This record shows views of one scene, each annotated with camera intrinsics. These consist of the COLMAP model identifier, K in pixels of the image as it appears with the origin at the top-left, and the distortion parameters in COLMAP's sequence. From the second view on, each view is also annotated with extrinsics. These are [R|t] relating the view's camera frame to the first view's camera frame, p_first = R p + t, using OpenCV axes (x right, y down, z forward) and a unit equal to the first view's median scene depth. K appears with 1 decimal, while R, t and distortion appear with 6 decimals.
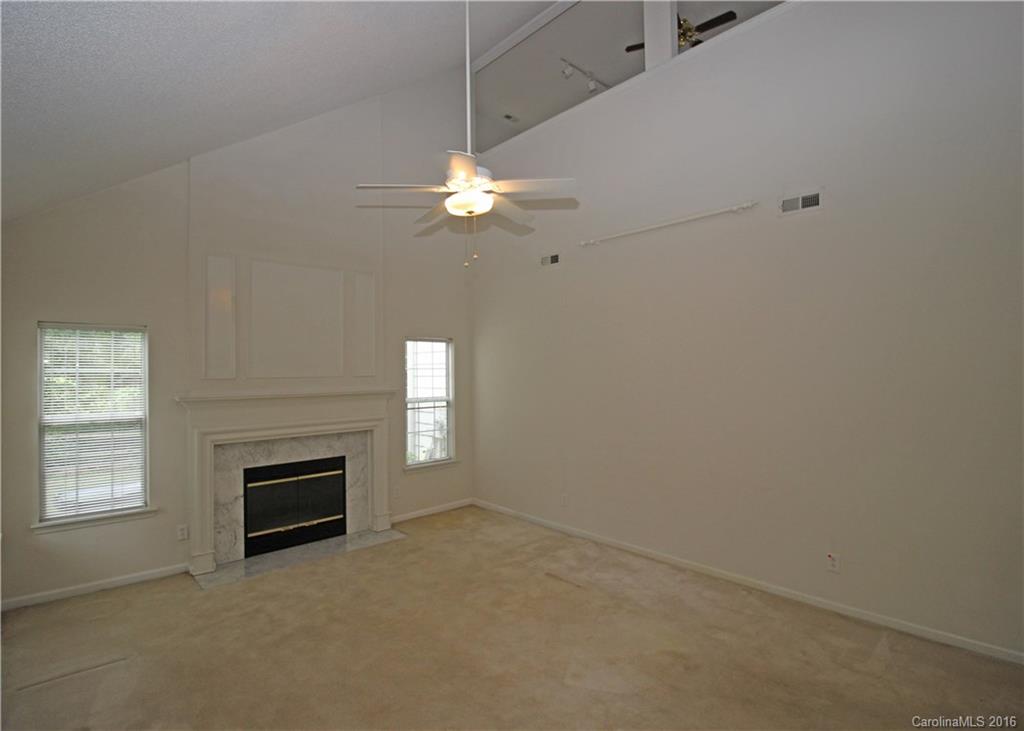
lens RADIAL K [[513.0, 0, 512.0], [0, 513.0, 365.5], [0, 0, 1]] dist [0.001678, -0.014642]
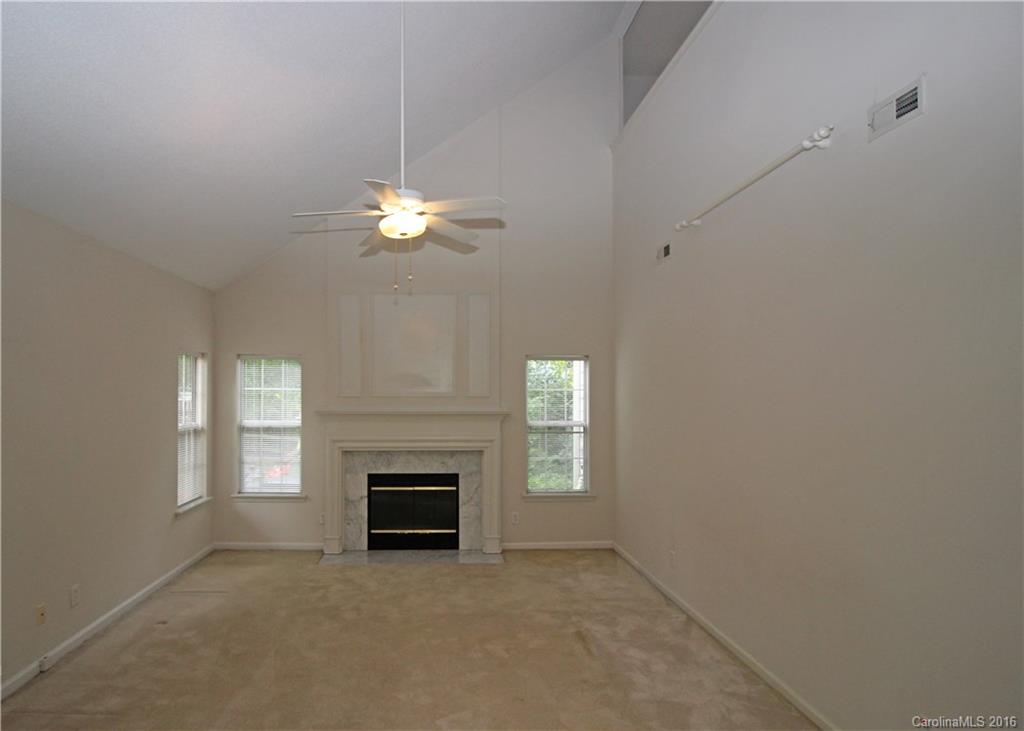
lens RADIAL K [[576.9, 0, 442.0], [0, 576.9, 394.4], [0, 0, 1]] dist [-0.002071, -0.000978]
pose [[0.748210, 0.011693, -0.663359, 0.472085], [-0.003498, 0.999900, 0.013679, 0.001336], [0.663453, -0.007914, 0.748177, 0.126210]]
